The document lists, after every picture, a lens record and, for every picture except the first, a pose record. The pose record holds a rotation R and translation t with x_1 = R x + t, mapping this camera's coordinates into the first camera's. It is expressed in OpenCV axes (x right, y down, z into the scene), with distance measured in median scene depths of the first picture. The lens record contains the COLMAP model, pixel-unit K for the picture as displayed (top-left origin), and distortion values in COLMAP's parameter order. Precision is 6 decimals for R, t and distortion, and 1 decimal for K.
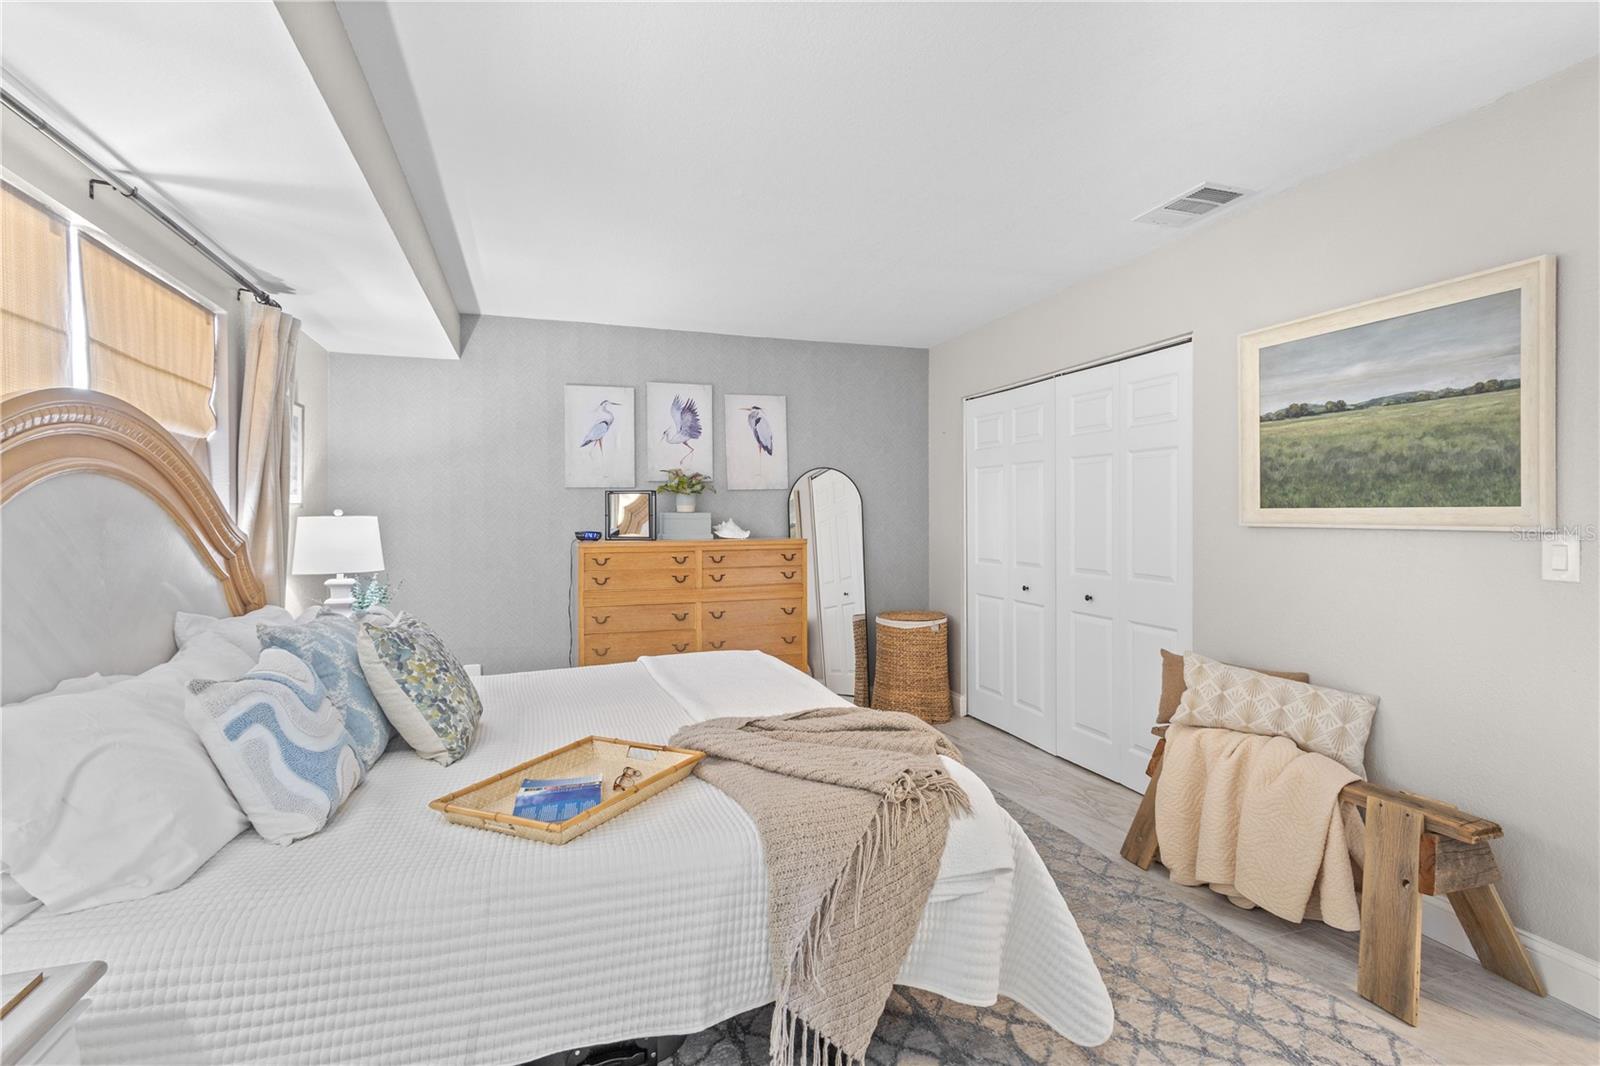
lens RADIAL K [[741.8, 0, 798.1], [0, 741.8, 528.5], [0, 0, 1]] dist [0.011009, -0.001831]
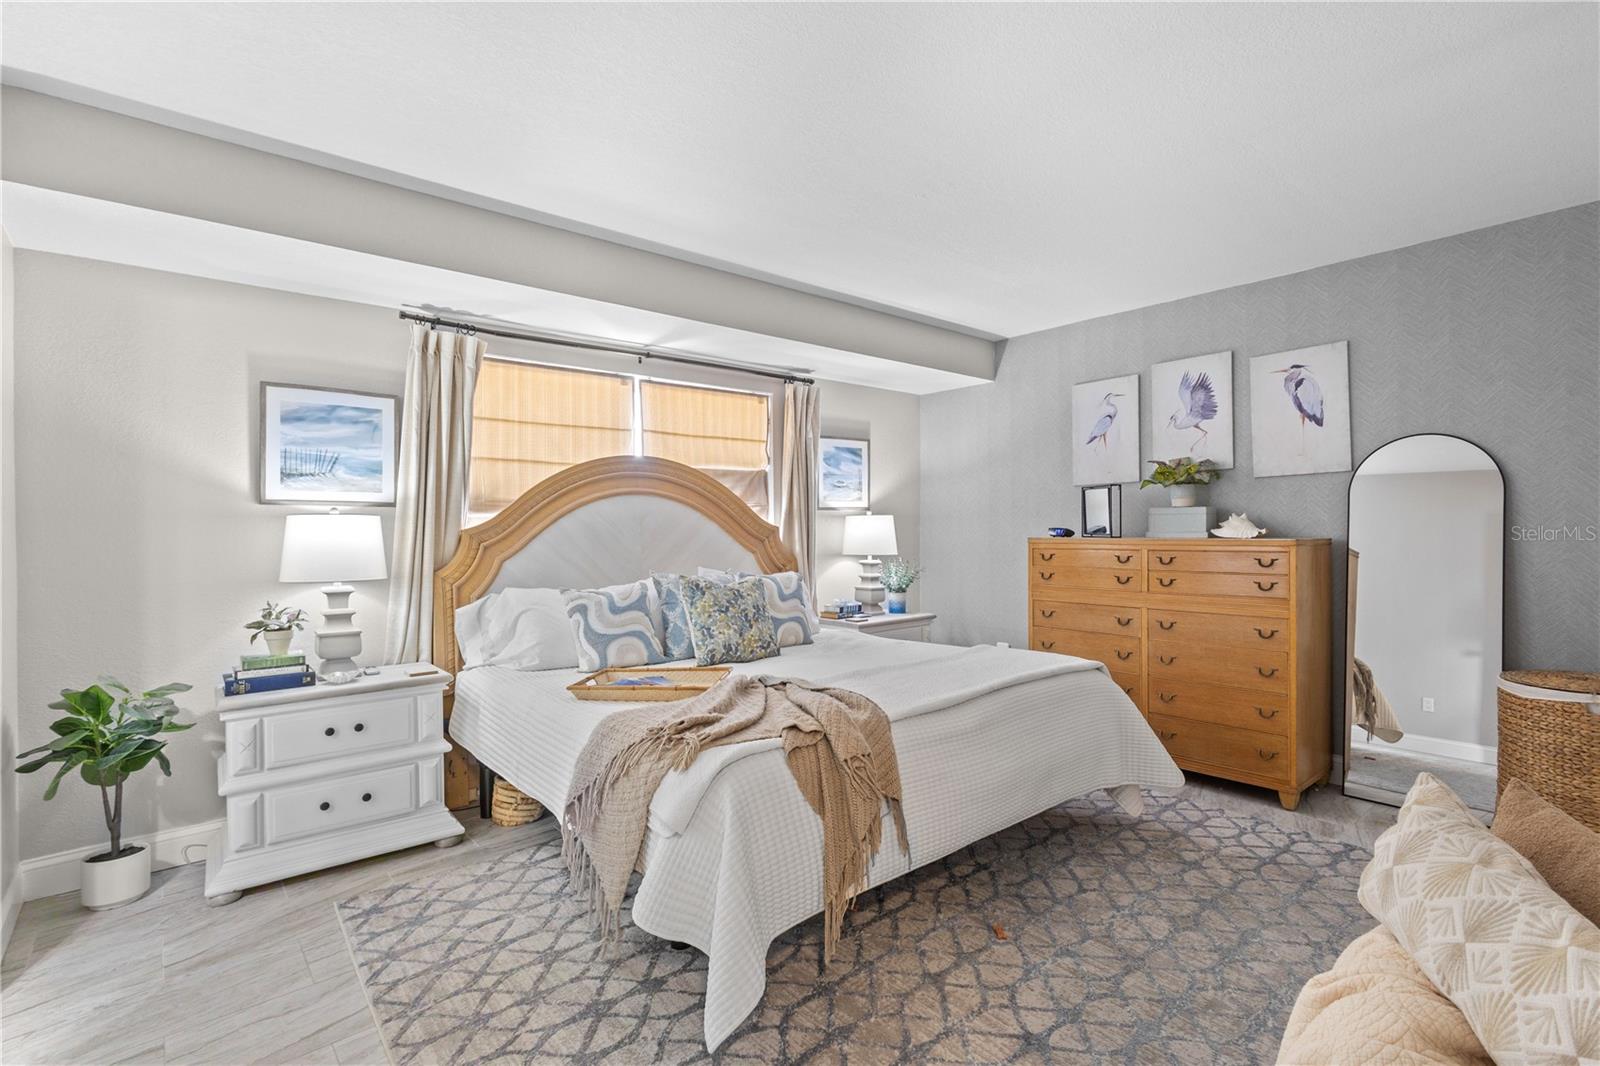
lens RADIAL K [[741.8, 0, 798.9], [0, 741.8, 527.8], [0, 0, 1]] dist [0.011009, -0.001831]
pose [[0.387023, 0.004418, -0.922060, 0.478919], [-0.007204, 0.999972, 0.001767, 0.004652], [0.922042, 0.005958, 0.387044, 0.251878]]
